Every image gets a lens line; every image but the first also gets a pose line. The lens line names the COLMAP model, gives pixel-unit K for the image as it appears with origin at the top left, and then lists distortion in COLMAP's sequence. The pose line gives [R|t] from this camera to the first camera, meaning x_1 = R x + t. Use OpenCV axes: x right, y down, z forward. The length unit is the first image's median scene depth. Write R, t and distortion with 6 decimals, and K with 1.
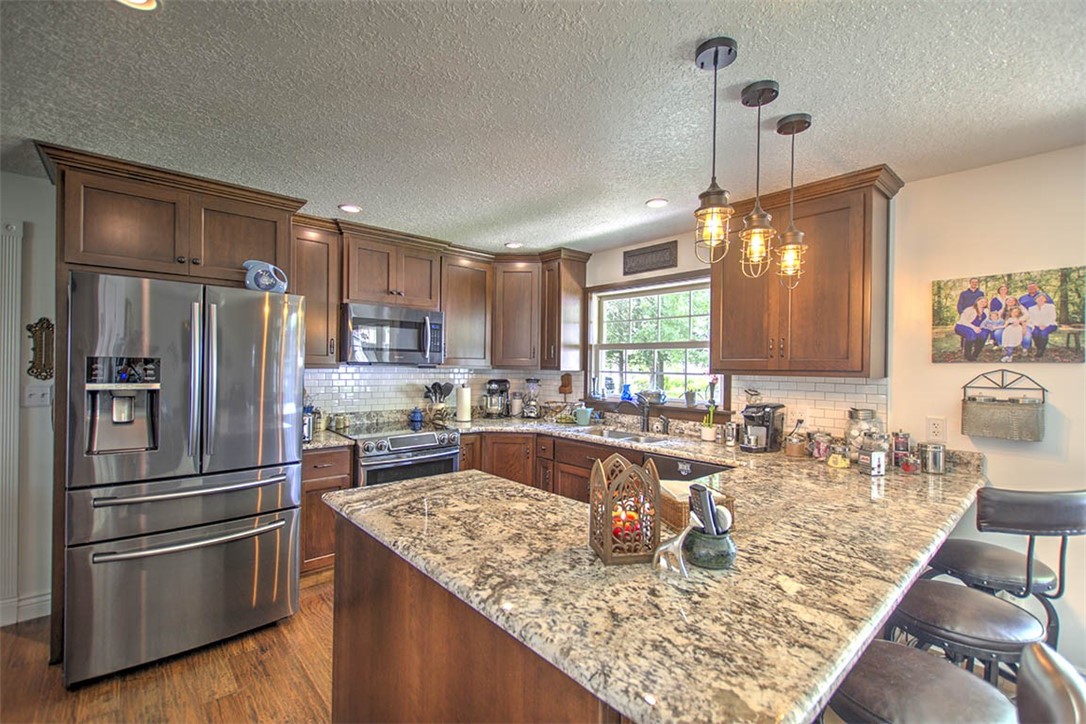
lens RADIAL K [[469.7, 0, 541.4], [0, 469.7, 359.6], [0, 0, 1]] dist [0.007506, -0.003480]
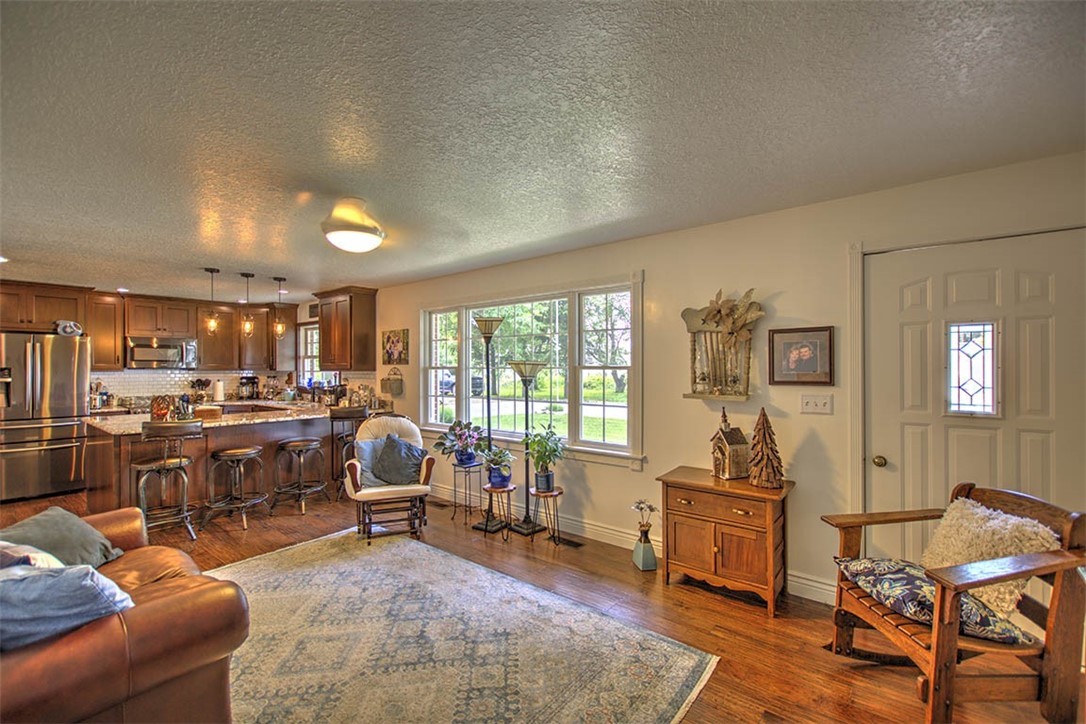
lens RADIAL K [[469.7, 0, 541.6], [0, 469.7, 363.5], [0, 0, 1]] dist [0.007506, -0.003480]
pose [[0.987356, -0.013820, 0.157916, 1.274375], [0.013007, 0.999896, 0.006180, -0.004081], [-0.157985, -0.004048, 0.987433, -1.547118]]
